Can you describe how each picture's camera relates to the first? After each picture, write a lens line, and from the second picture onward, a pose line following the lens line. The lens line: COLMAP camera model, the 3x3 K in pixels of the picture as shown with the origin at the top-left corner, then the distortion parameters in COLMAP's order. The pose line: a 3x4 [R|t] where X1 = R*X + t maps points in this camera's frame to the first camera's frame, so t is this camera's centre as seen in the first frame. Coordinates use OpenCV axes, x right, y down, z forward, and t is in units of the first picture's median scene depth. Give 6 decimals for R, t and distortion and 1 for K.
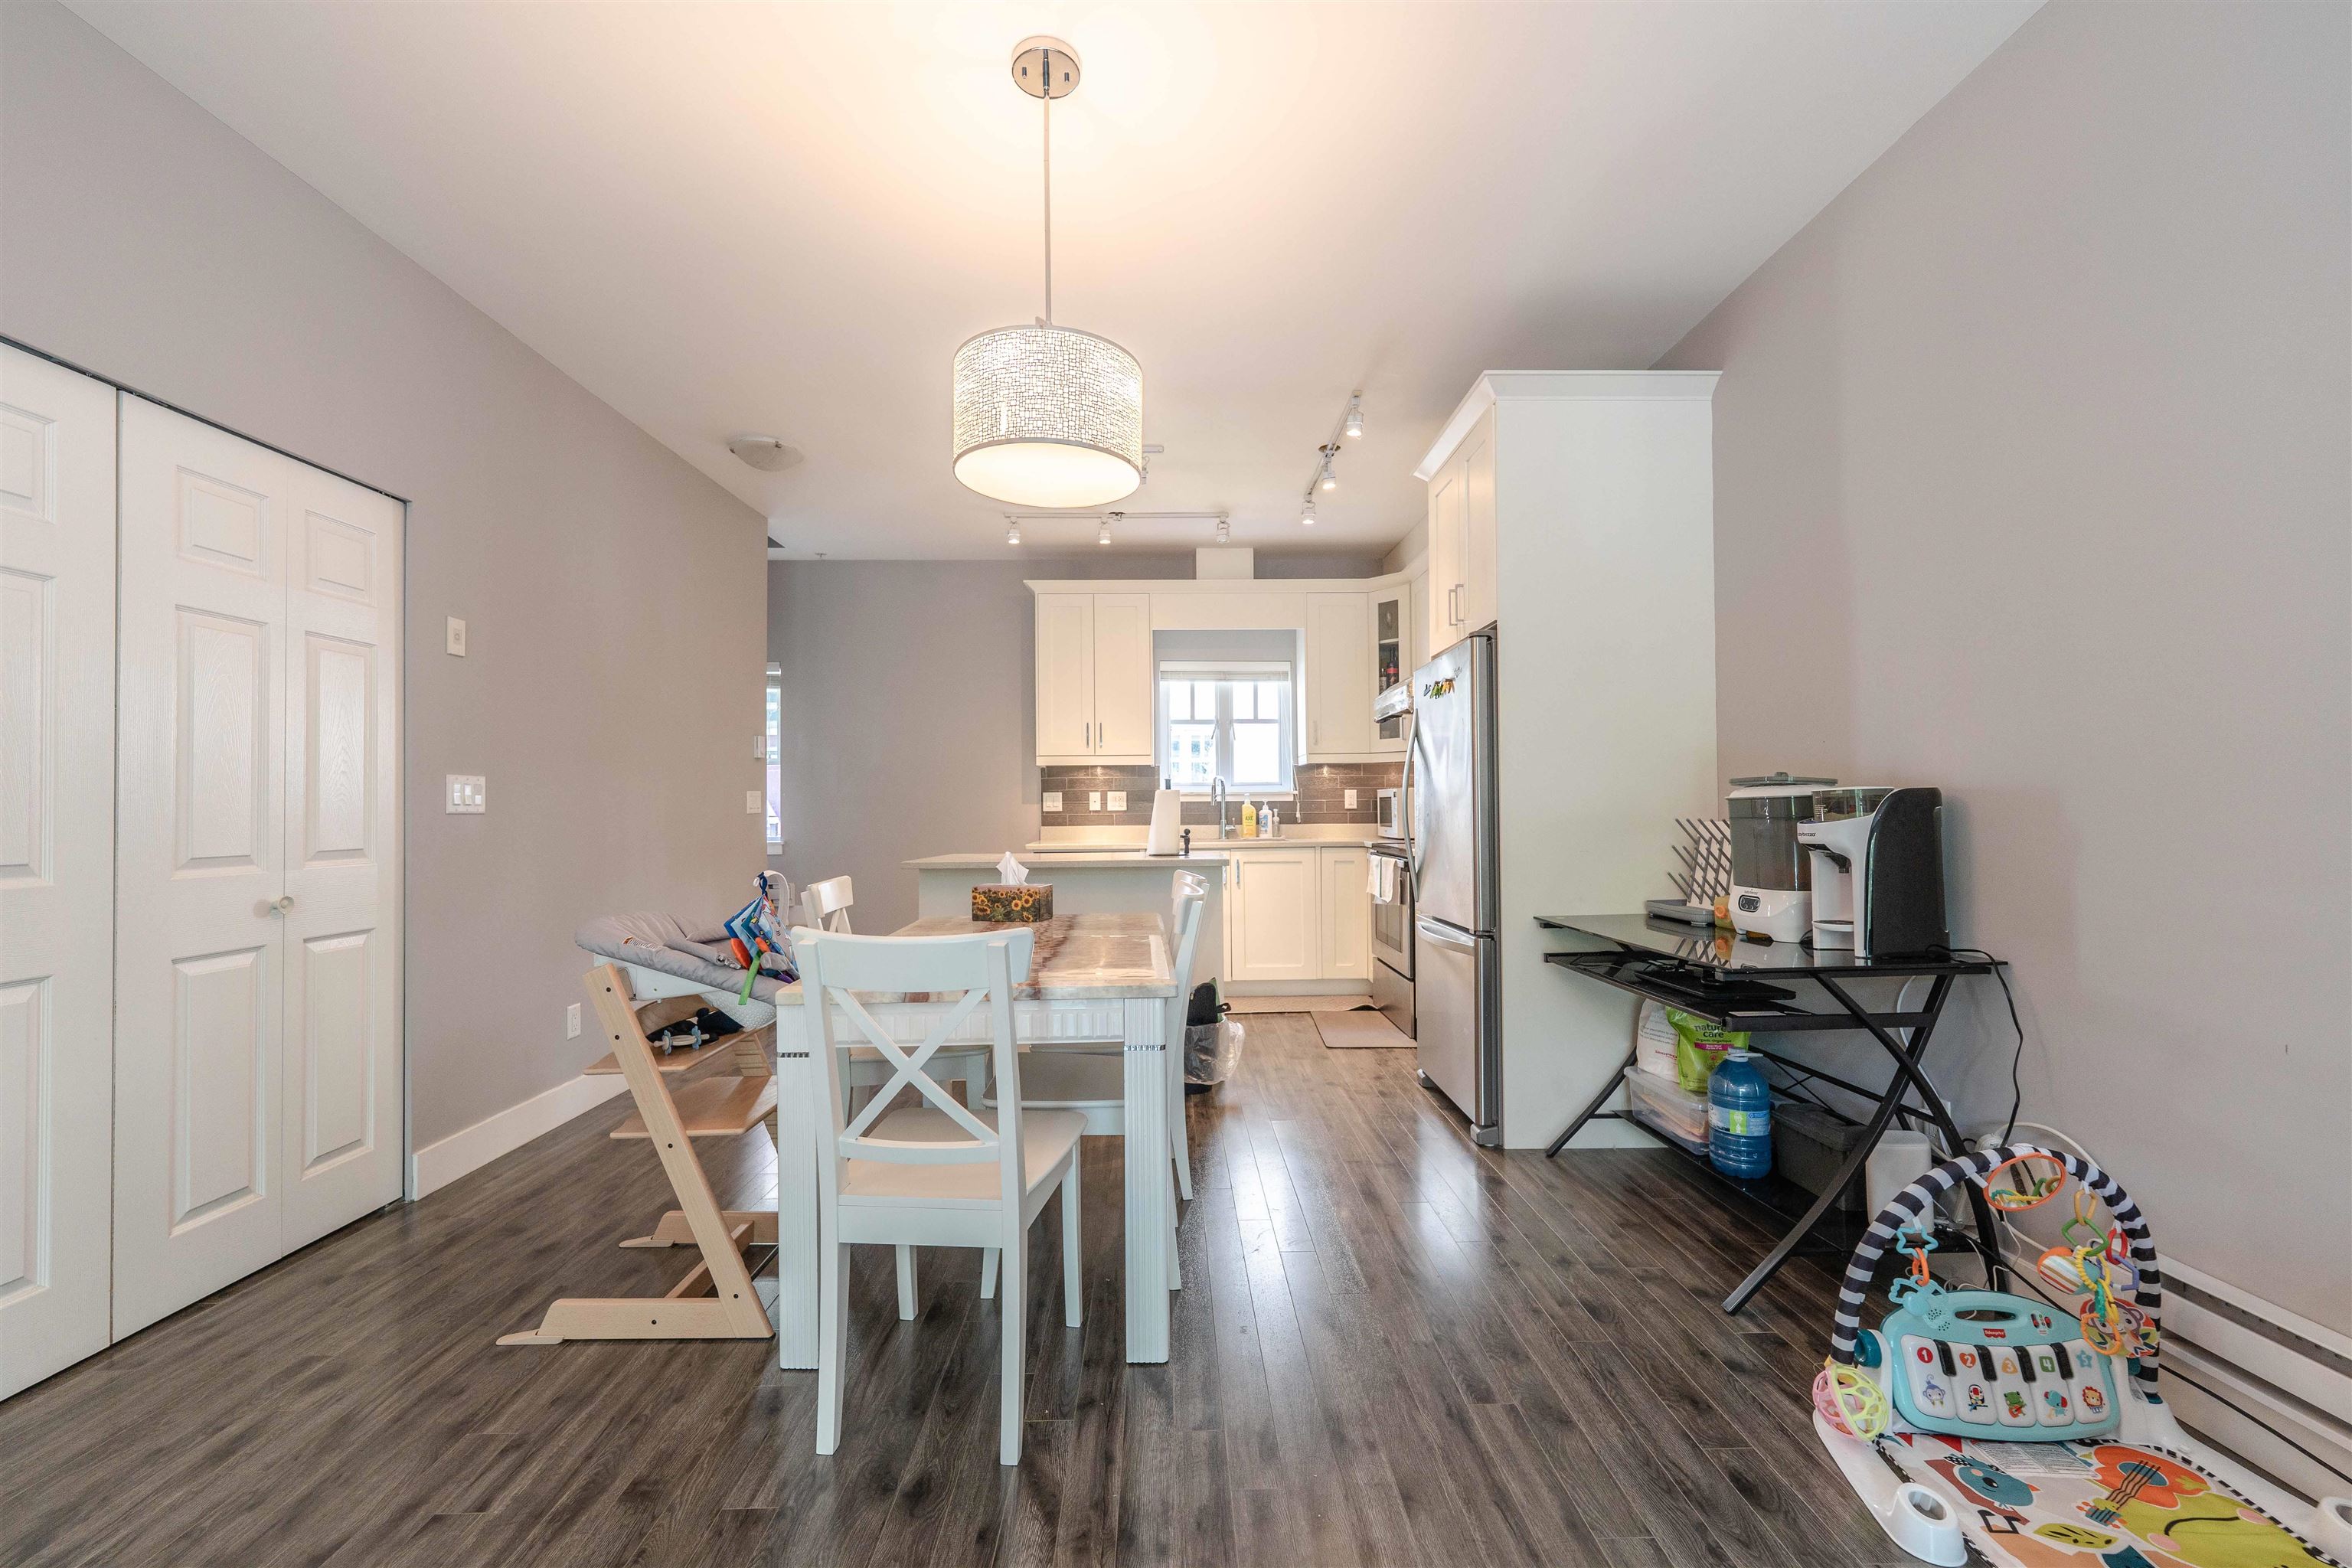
lens RADIAL K [[950.3, 0, 1176.0], [0, 950.3, 784.0], [0, 0, 1]] dist [0.000377, 0.000046]
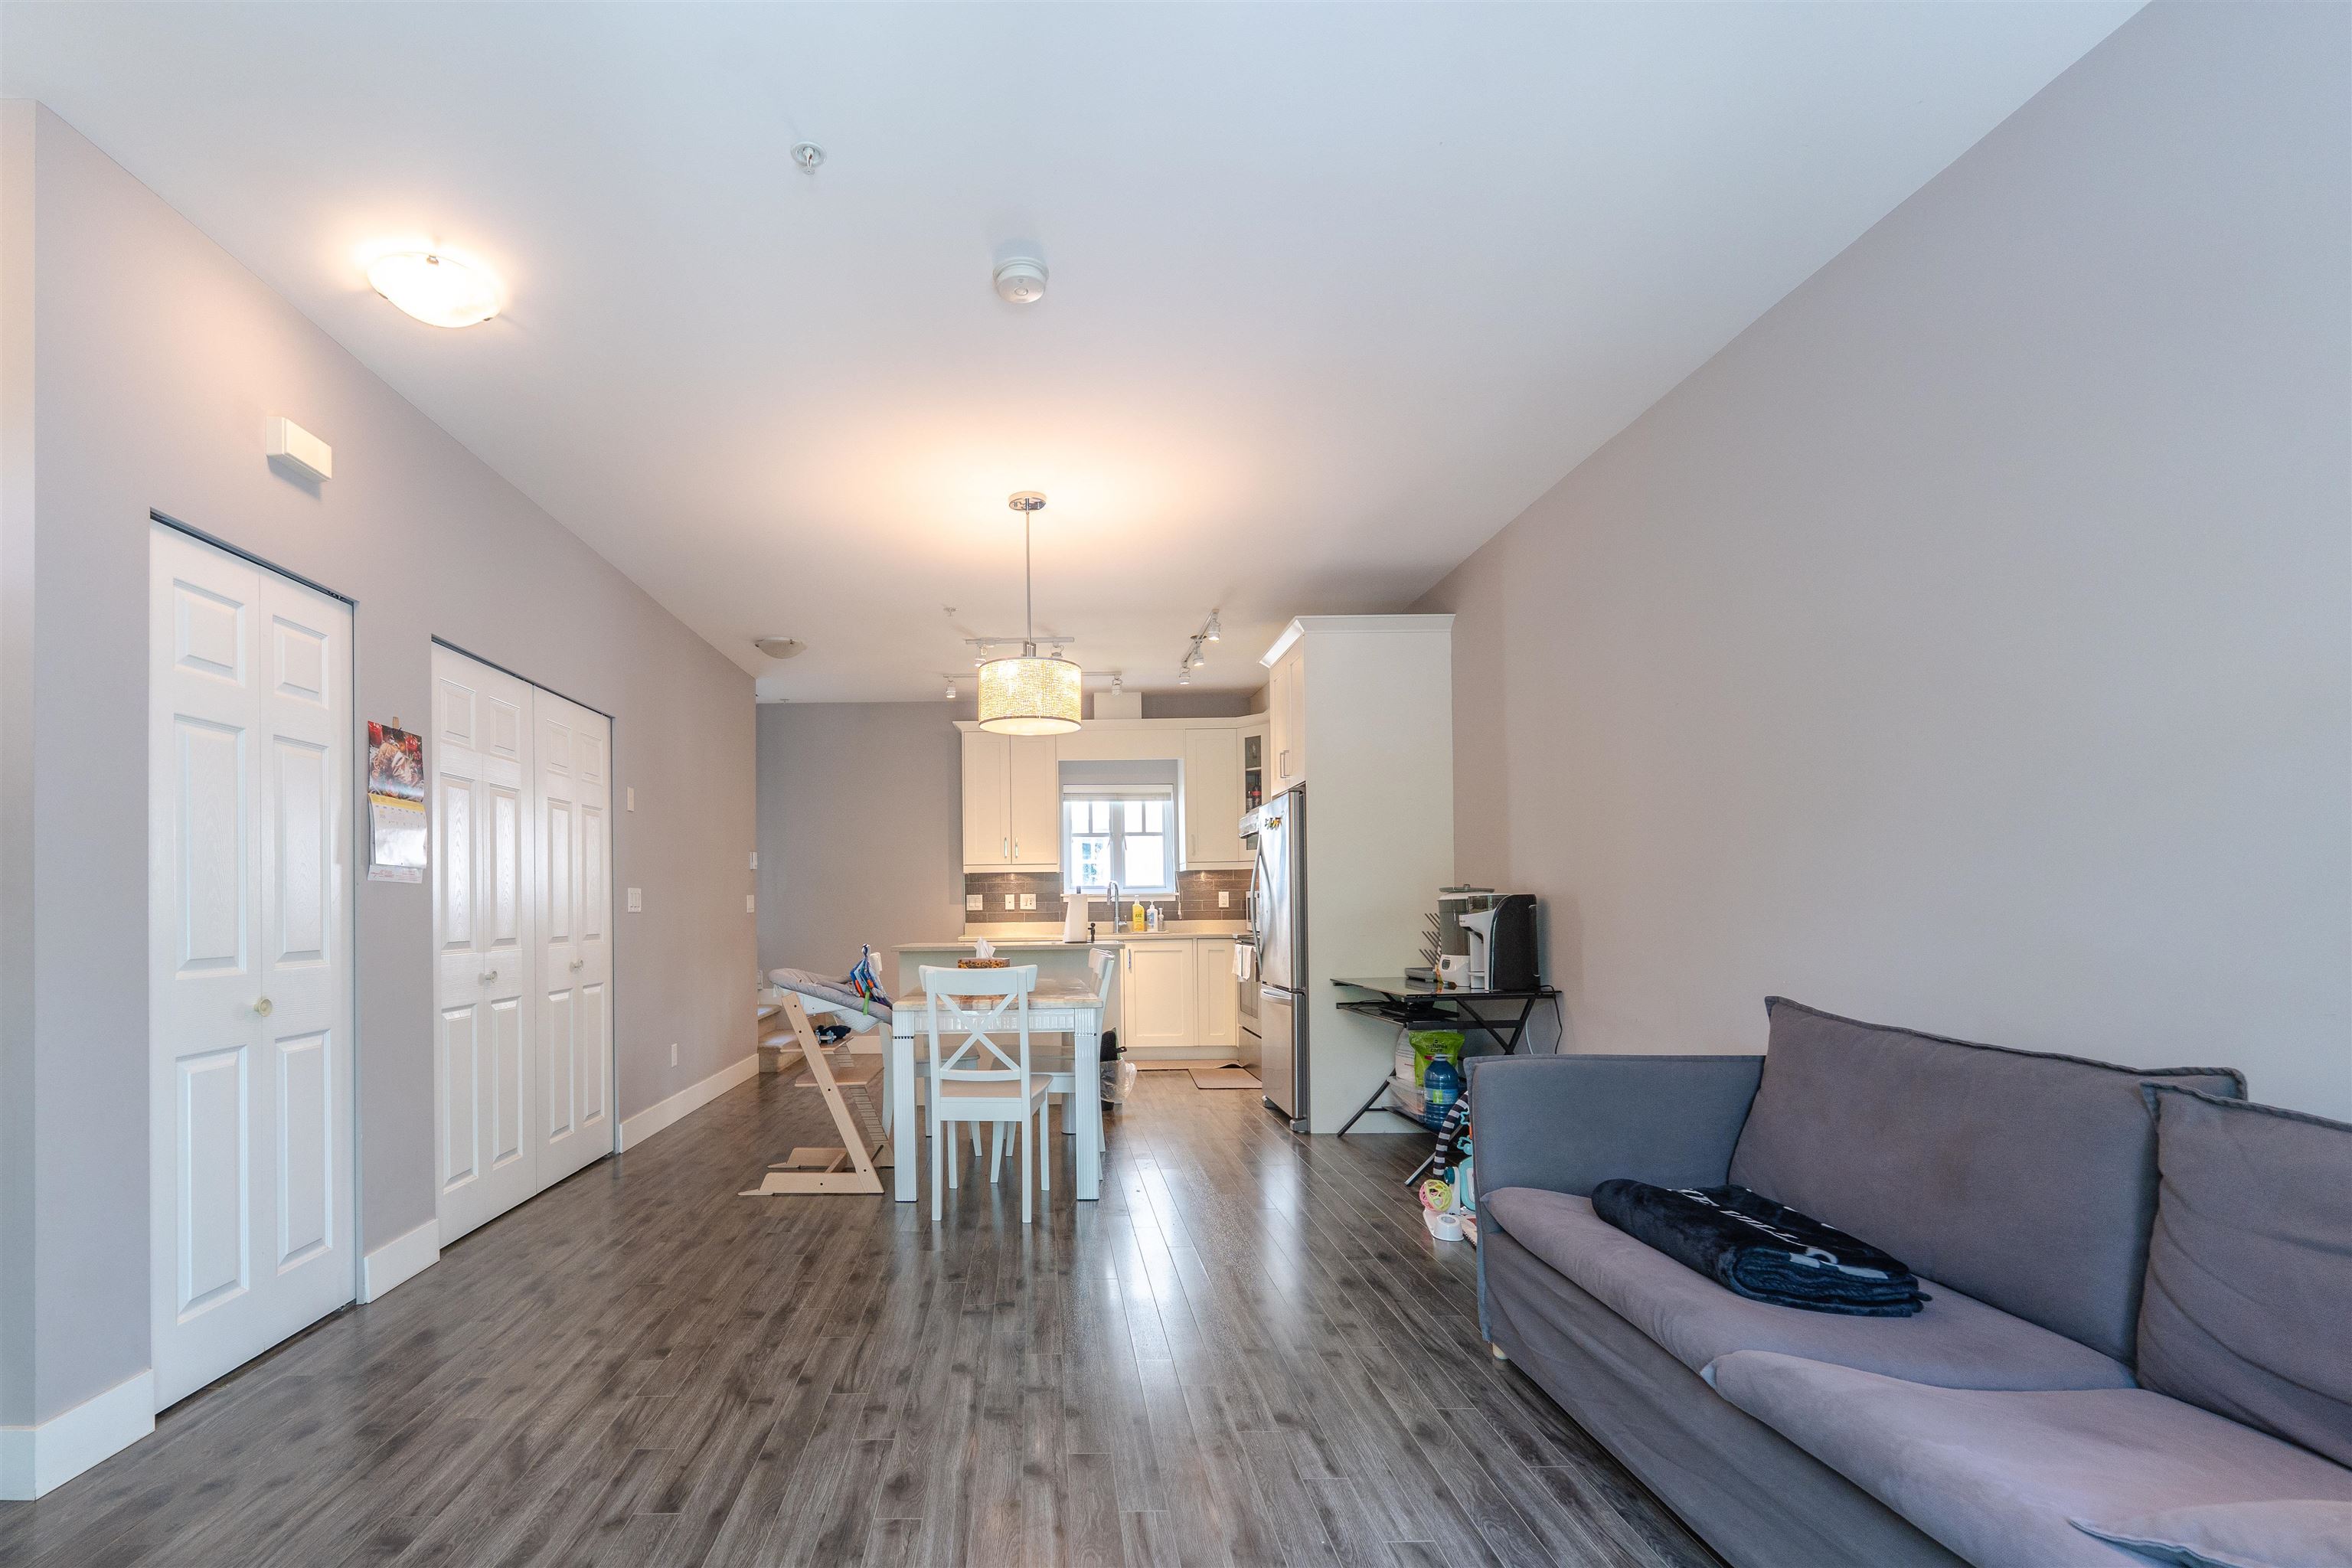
lens RADIAL K [[1071.5, 0, 1022.3], [0, 1071.5, 891.5], [0, 0, 1]] dist [-0.000638, -0.000088]
pose [[0.999566, -0.004240, -0.029151, -0.061685], [0.004538, 0.999938, 0.010179, -0.018443], [0.029106, -0.010307, 0.999523, -0.726509]]
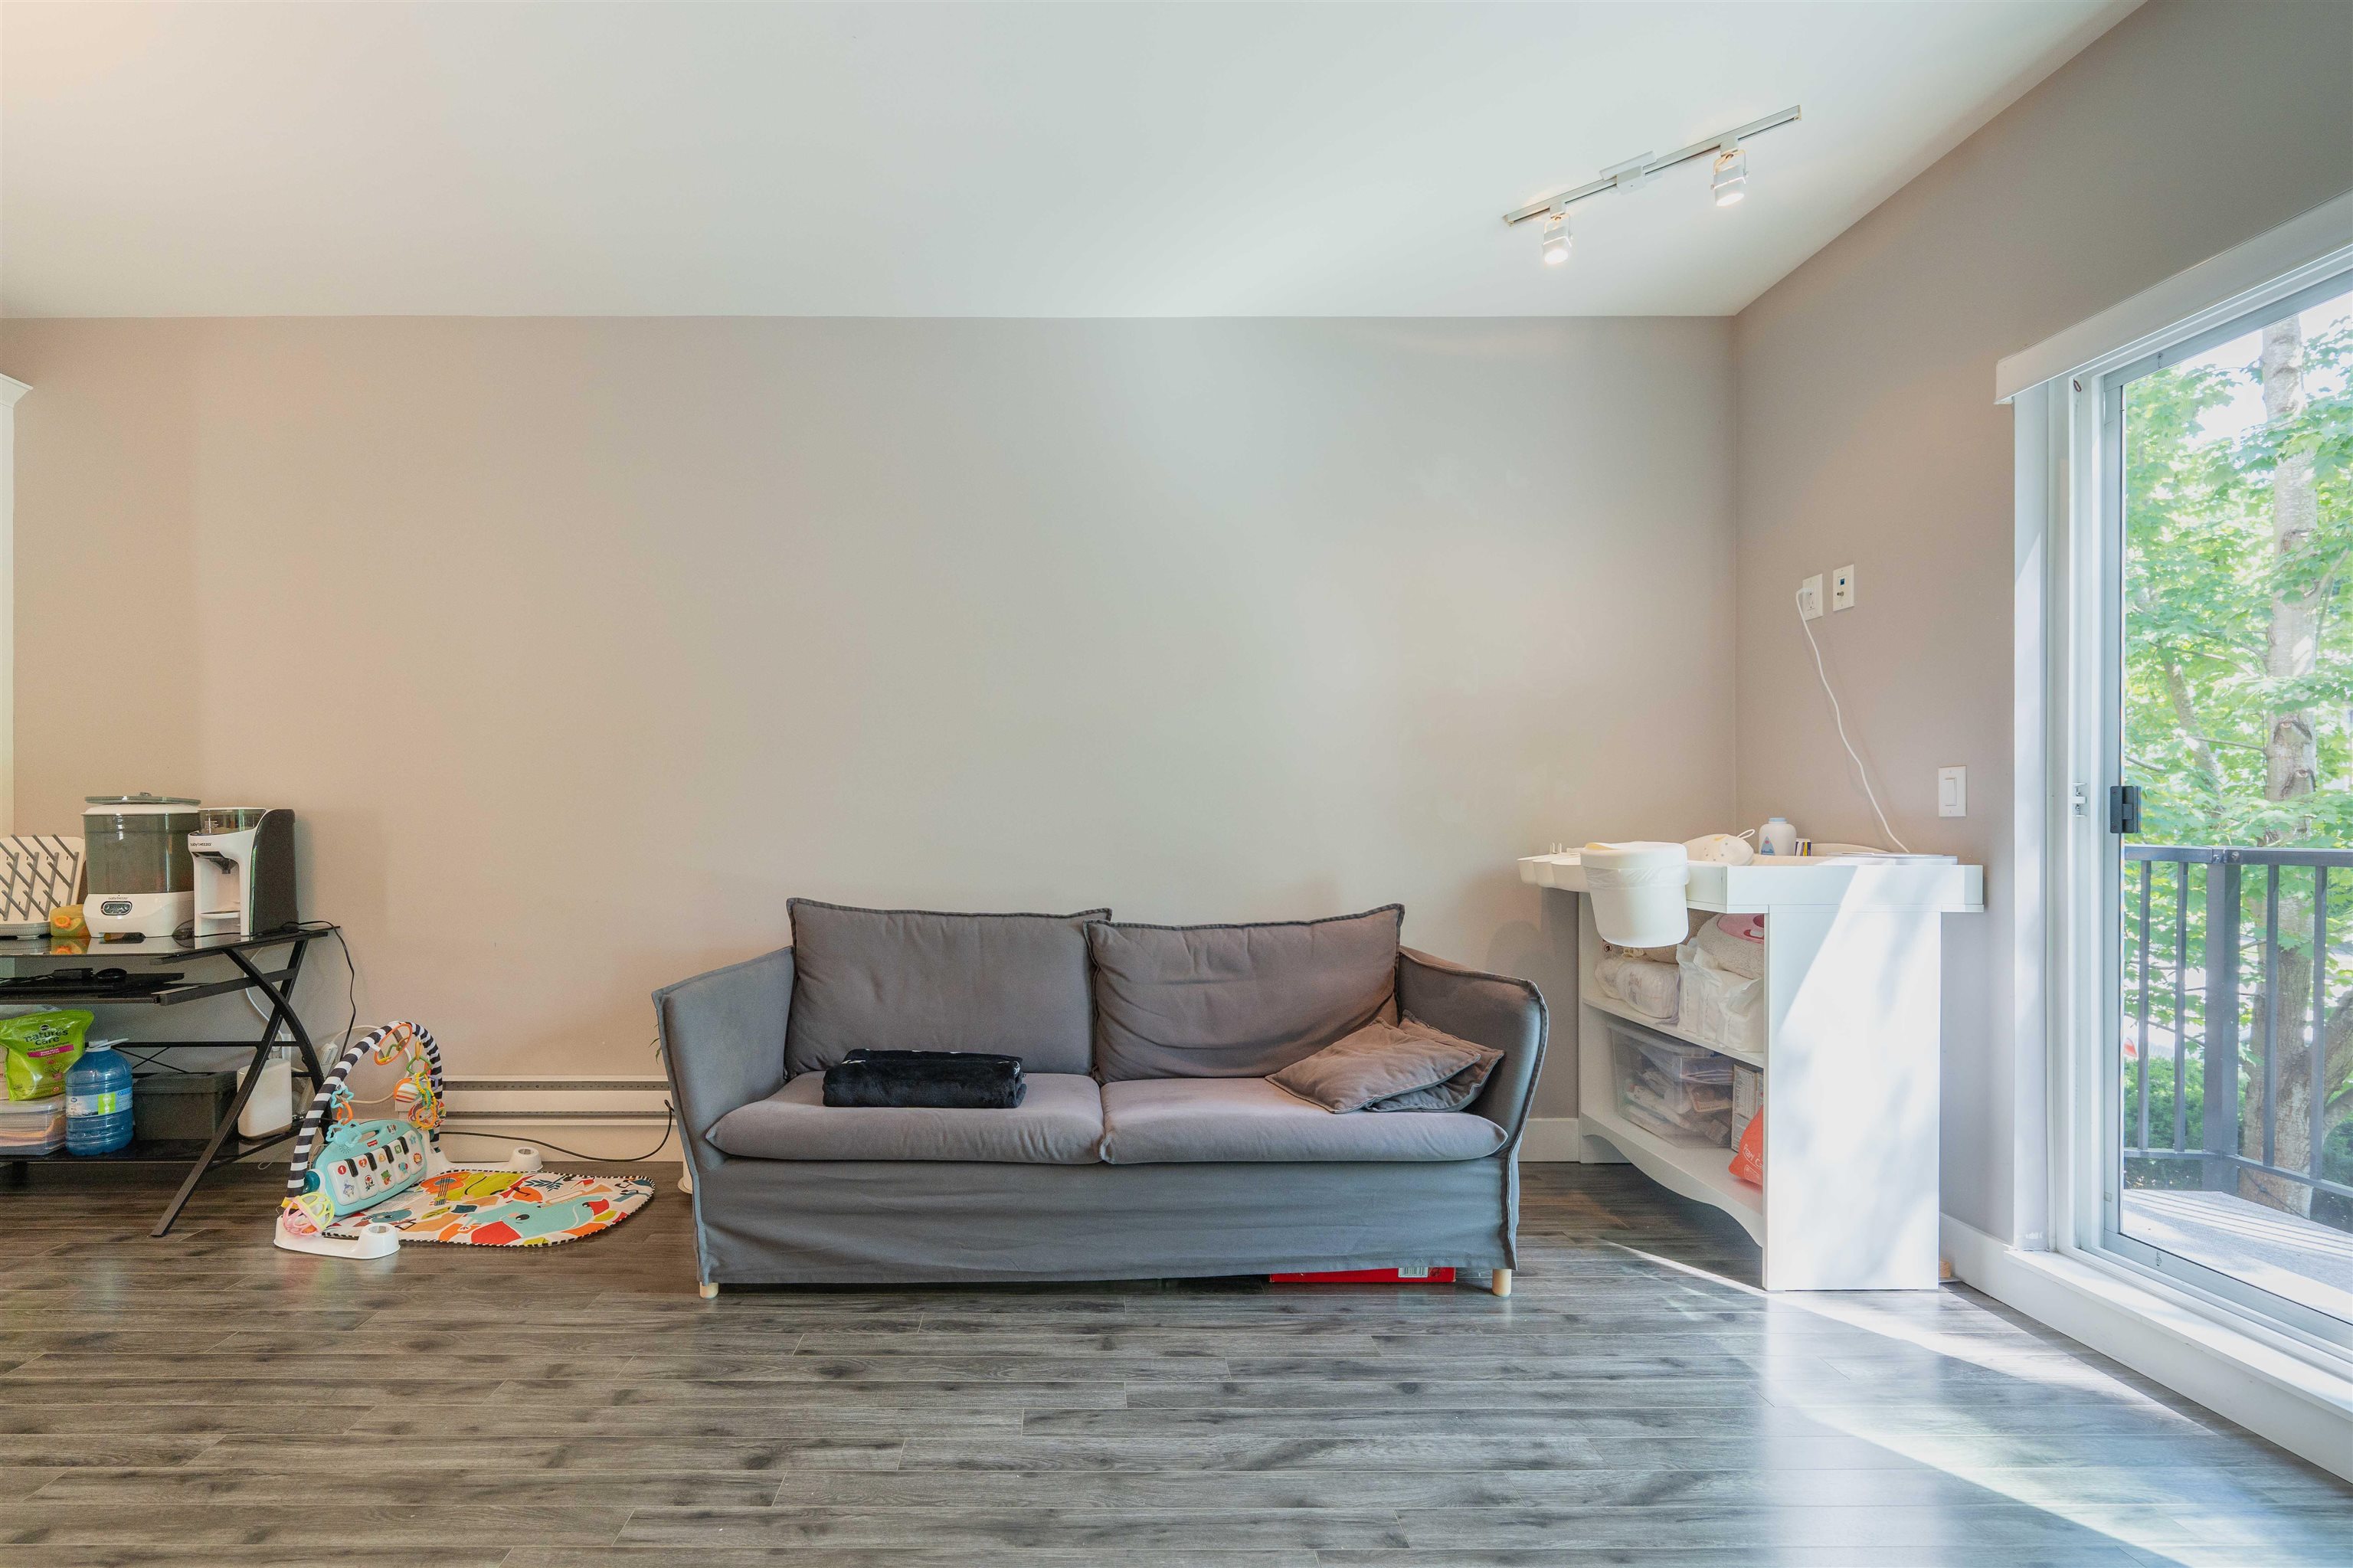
lens RADIAL K [[960.9, 0, 1084.9], [0, 960.9, 844.0], [0, 0, 1]] dist [0.000589, 0.000062]
pose [[0.002891, -0.017148, 0.999849, -0.443110], [-0.025291, 0.999532, 0.017216, 0.000884], [-0.999676, -0.025337, 0.002456, -0.124232]]
